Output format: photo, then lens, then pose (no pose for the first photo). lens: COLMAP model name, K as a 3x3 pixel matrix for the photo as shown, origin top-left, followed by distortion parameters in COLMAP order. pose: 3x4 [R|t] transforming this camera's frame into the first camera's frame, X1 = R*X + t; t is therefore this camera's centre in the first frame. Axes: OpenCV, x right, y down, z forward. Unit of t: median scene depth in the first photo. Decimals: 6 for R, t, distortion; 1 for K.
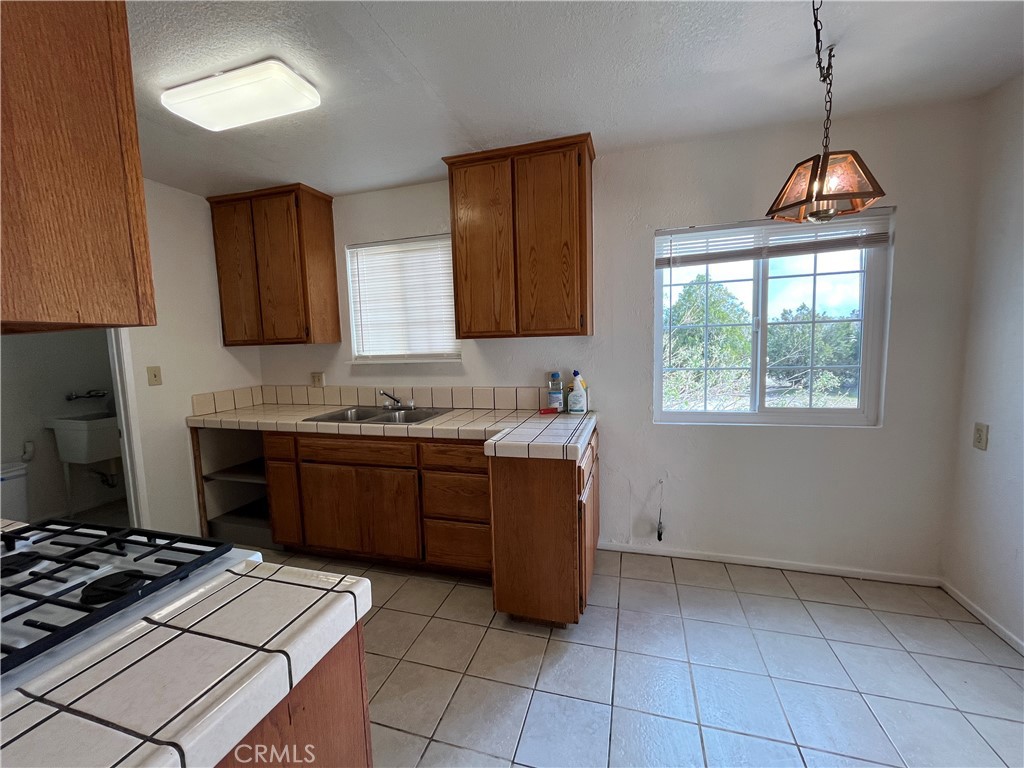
lens RADIAL K [[418.2, 0, 509.5], [0, 418.2, 387.2], [0, 0, 1]] dist [-0.002175, -0.000511]
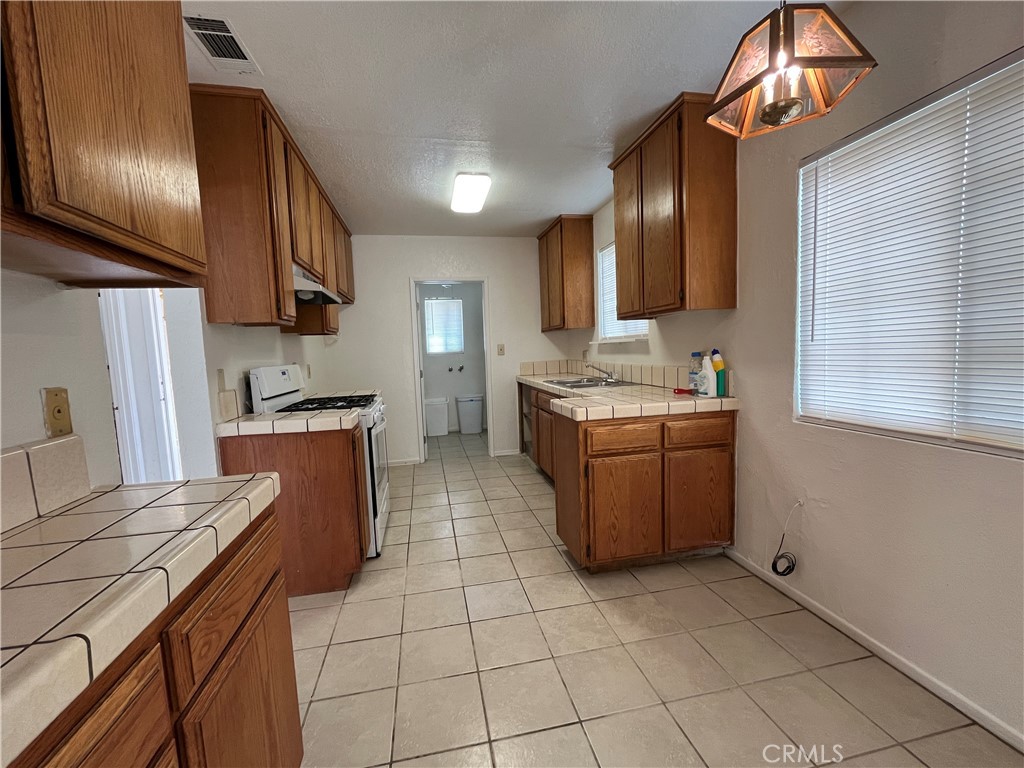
lens RADIAL K [[418.2, 0, 509.5], [0, 418.2, 387.2], [0, 0, 1]] dist [-0.002175, -0.000511]
pose [[0.477402, 0.087829, -0.874284, 0.691498], [-0.065320, 0.995786, 0.064367, 0.011084], [0.876254, 0.026380, 0.481128, 0.180197]]
